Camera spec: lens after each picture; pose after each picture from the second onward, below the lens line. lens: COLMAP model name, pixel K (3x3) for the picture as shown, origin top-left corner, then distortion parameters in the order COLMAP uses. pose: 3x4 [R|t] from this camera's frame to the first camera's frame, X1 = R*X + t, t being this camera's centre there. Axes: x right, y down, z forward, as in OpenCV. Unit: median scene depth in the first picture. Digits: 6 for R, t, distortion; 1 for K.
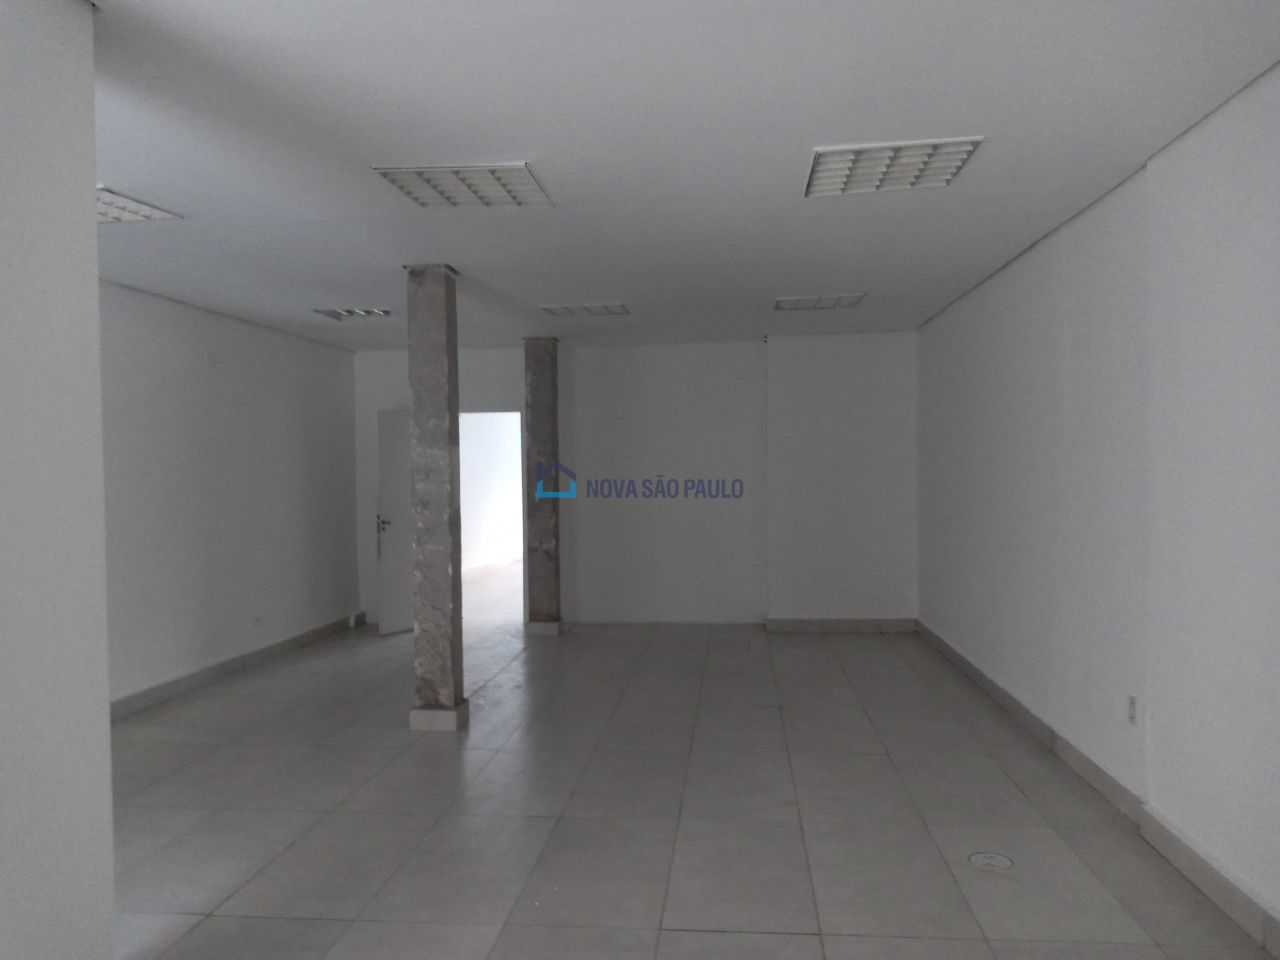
lens RADIAL K [[878.8, 0, 640.0], [0, 878.8, 480.0], [0, 0, 1]] dist [-0.002325, -0.003109]
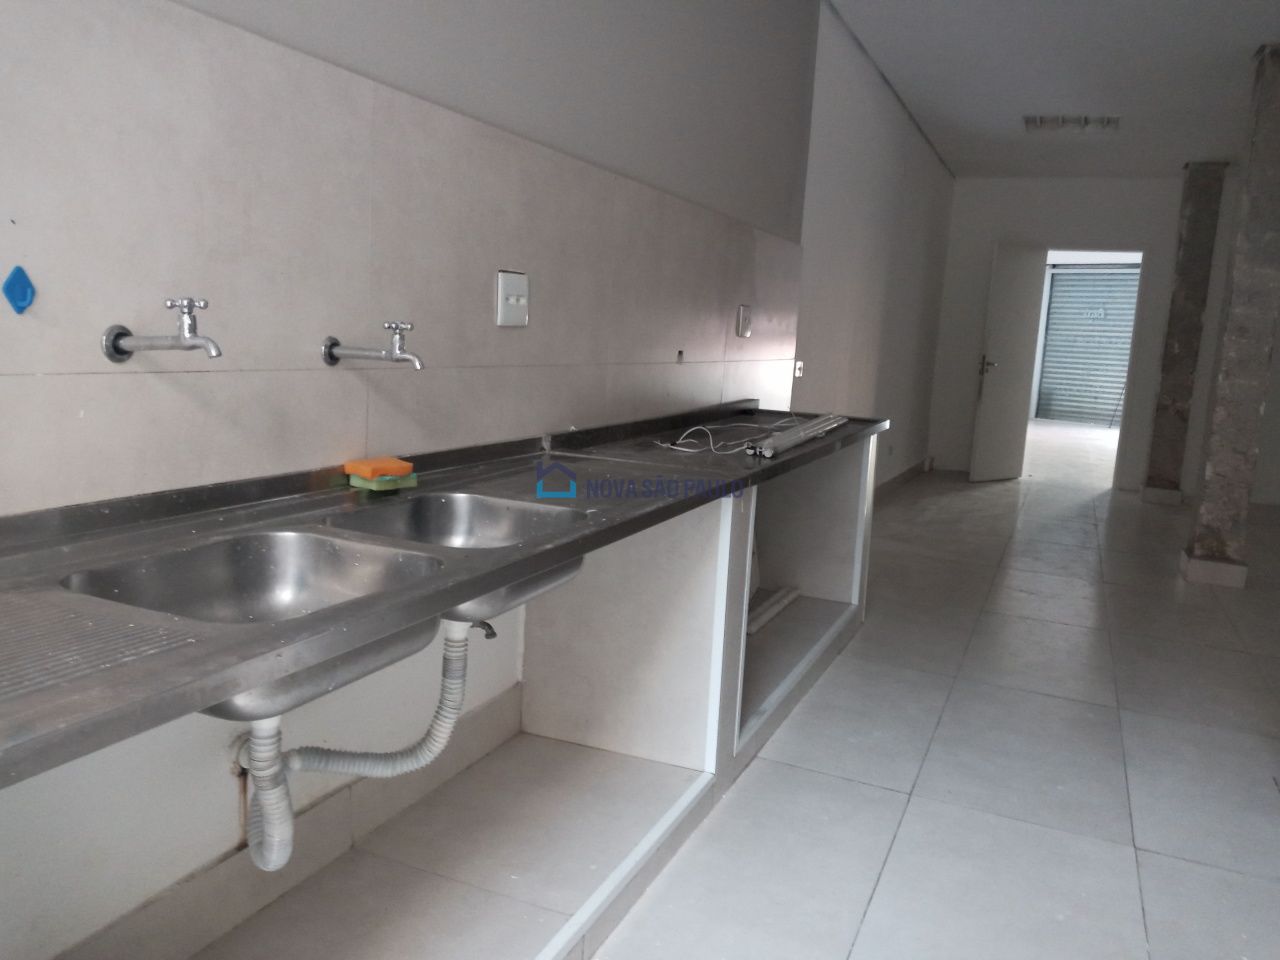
lens RADIAL K [[878.8, 0, 640.0], [0, 878.8, 480.0], [0, 0, 1]] dist [-0.002325, -0.003109]
pose [[0.942383, 0.120983, -0.311892, -0.518980], [-0.075154, 0.985048, 0.155023, 0.082572], [0.325984, -0.122651, 0.937385, -0.029003]]
